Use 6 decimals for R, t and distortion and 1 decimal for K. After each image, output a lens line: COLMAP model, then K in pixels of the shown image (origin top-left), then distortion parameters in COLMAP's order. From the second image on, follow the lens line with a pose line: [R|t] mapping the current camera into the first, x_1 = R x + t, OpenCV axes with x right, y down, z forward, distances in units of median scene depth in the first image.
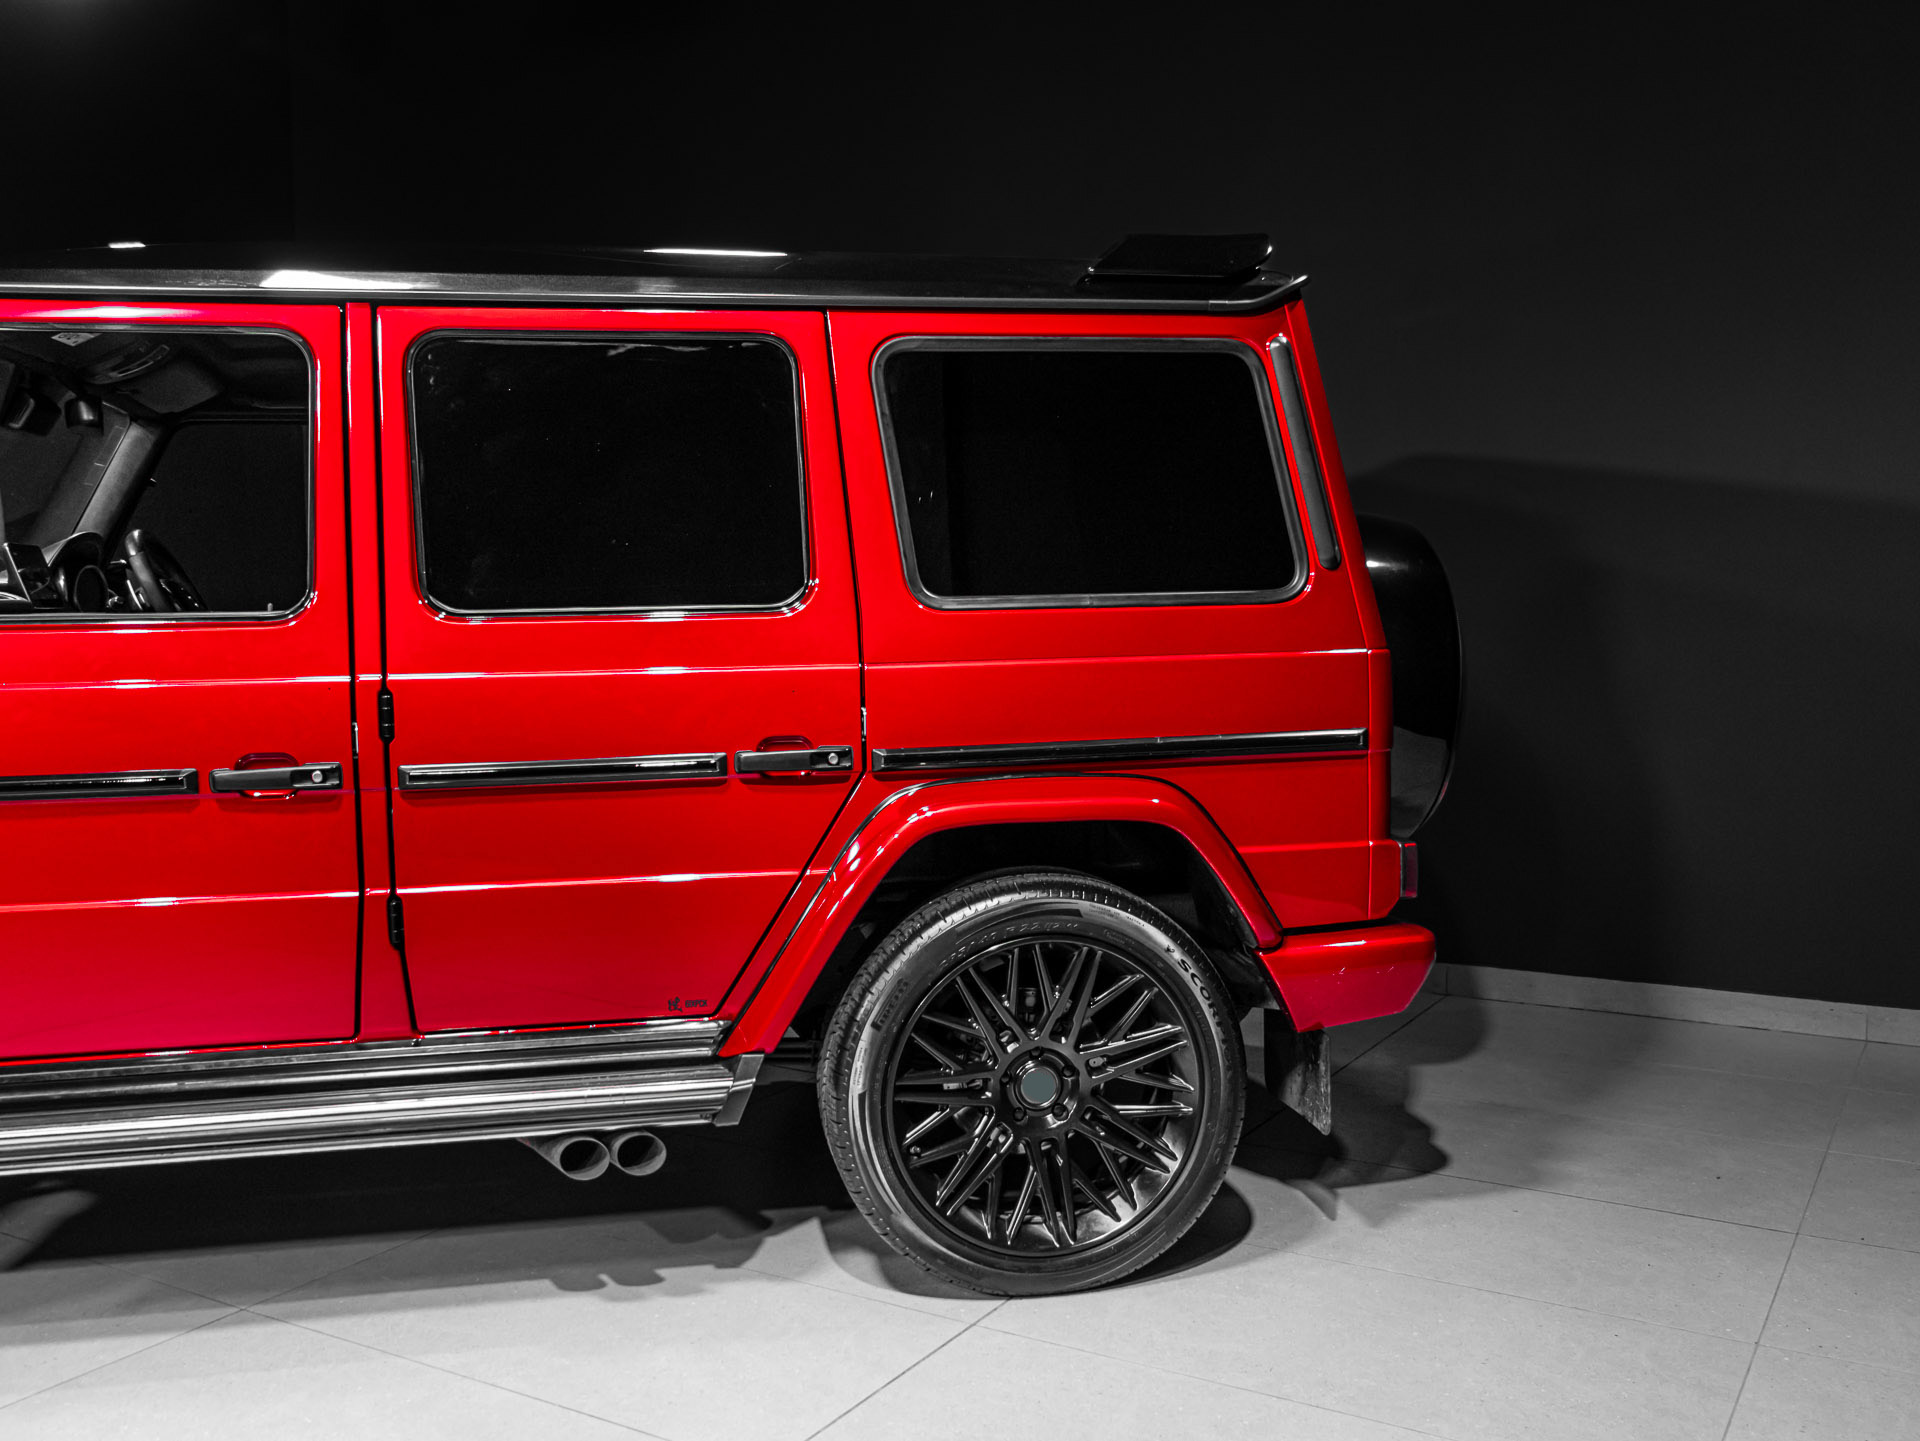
lens RADIAL K [[1729.3, 0, 965.2], [0, 1729.3, 731.1], [0, 0, 1]] dist [-0.000752, 0.000563]
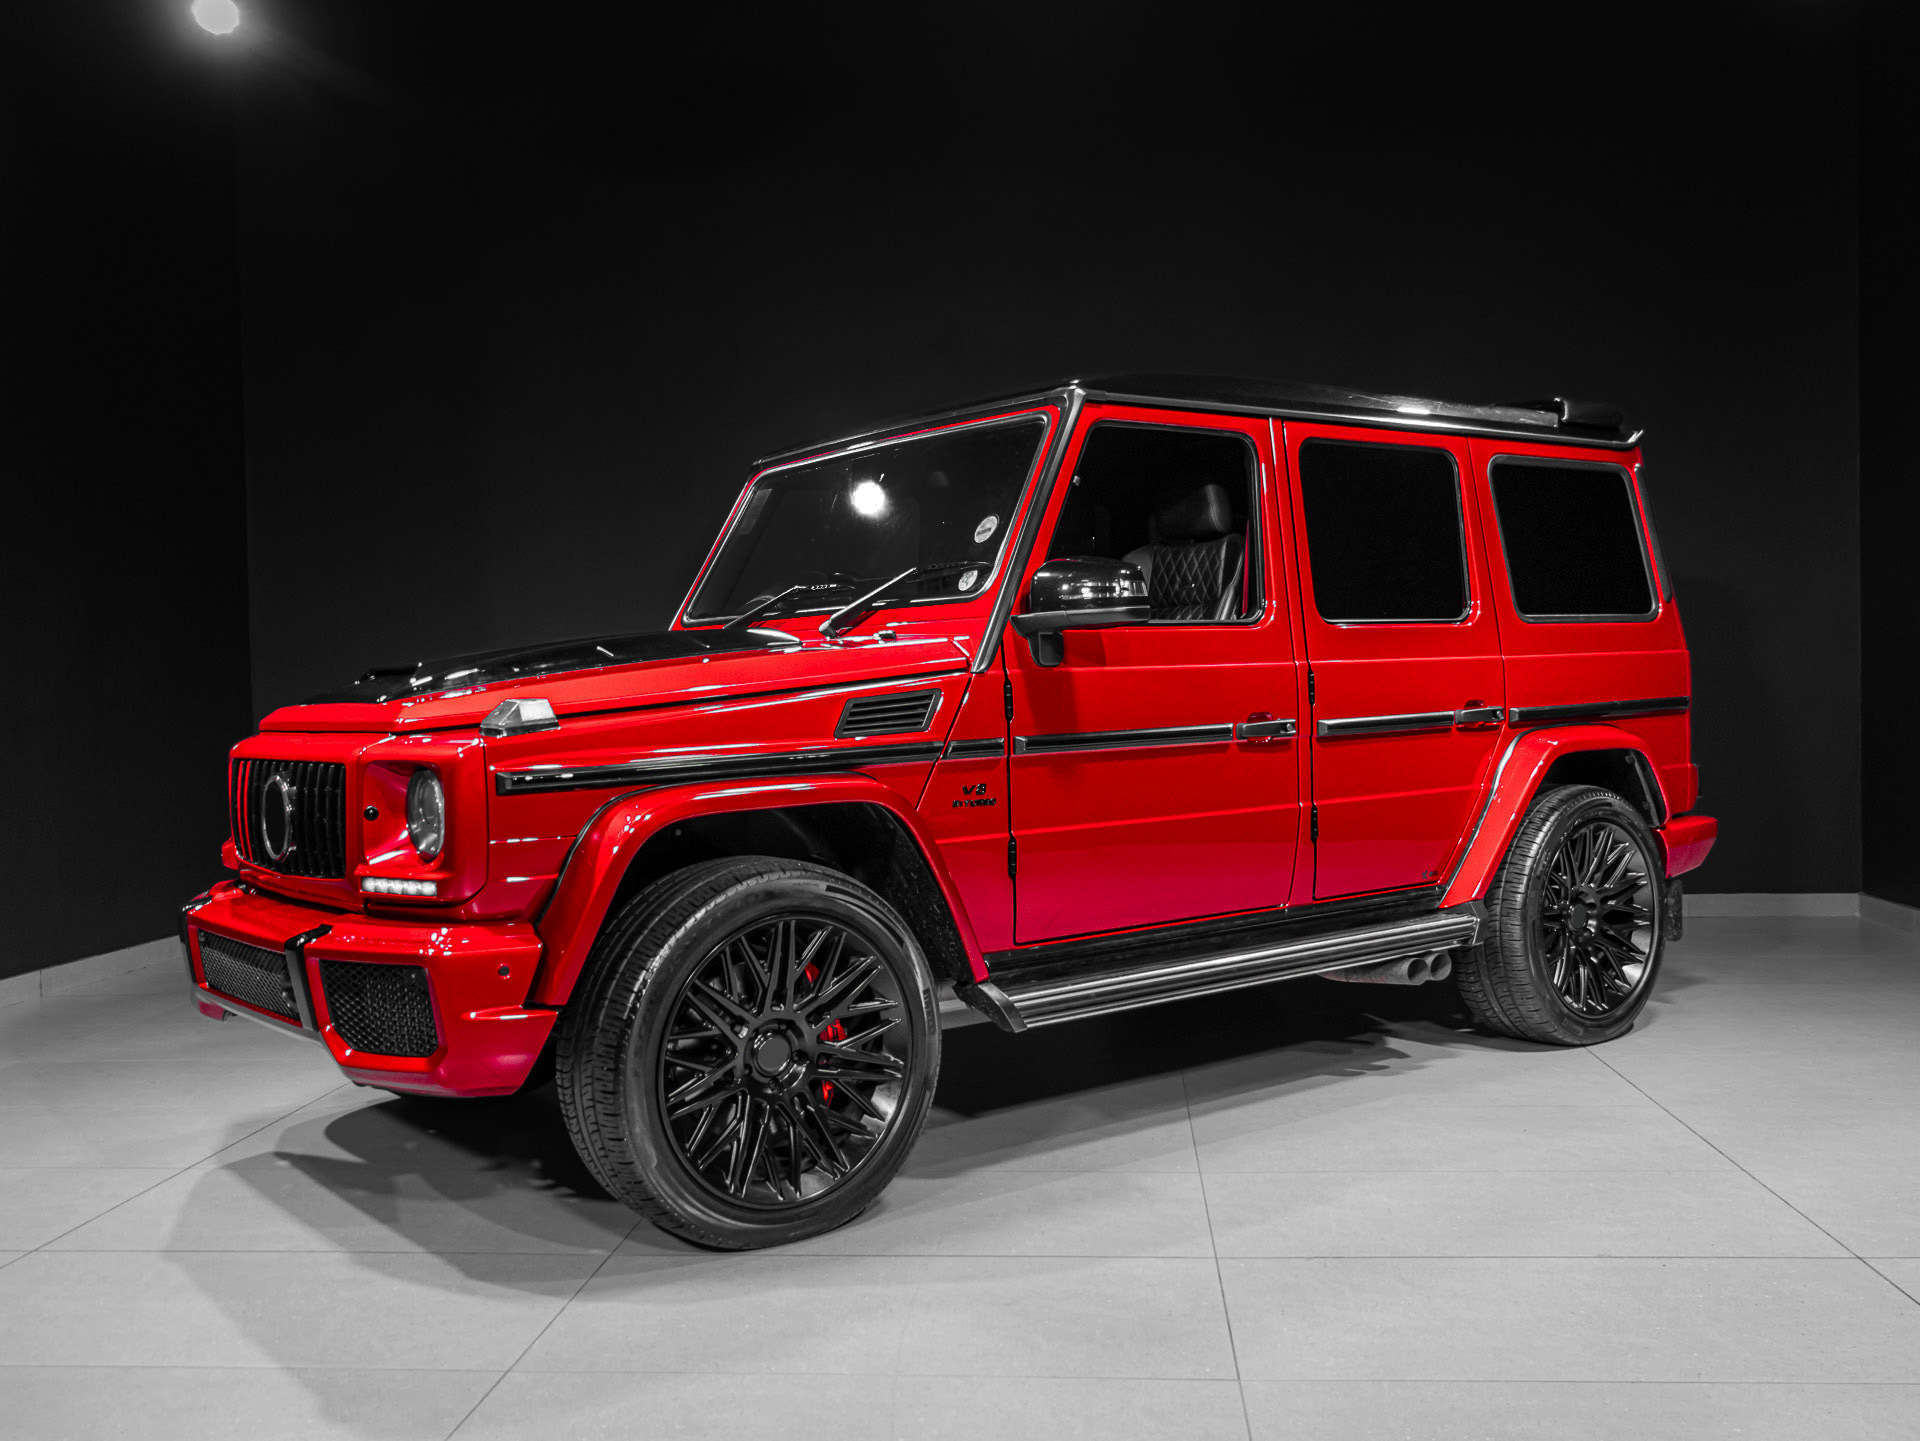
lens RADIAL K [[1758.5, 0, 960.0], [0, 1758.5, 720.5], [0, 0, 1]] dist [-0.001587, 0.007385]
pose [[0.899154, -0.021104, 0.437124, -1.203792], [0.046835, 0.997741, -0.048170, 0.074904], [-0.435120, 0.063785, 0.898110, -0.240205]]
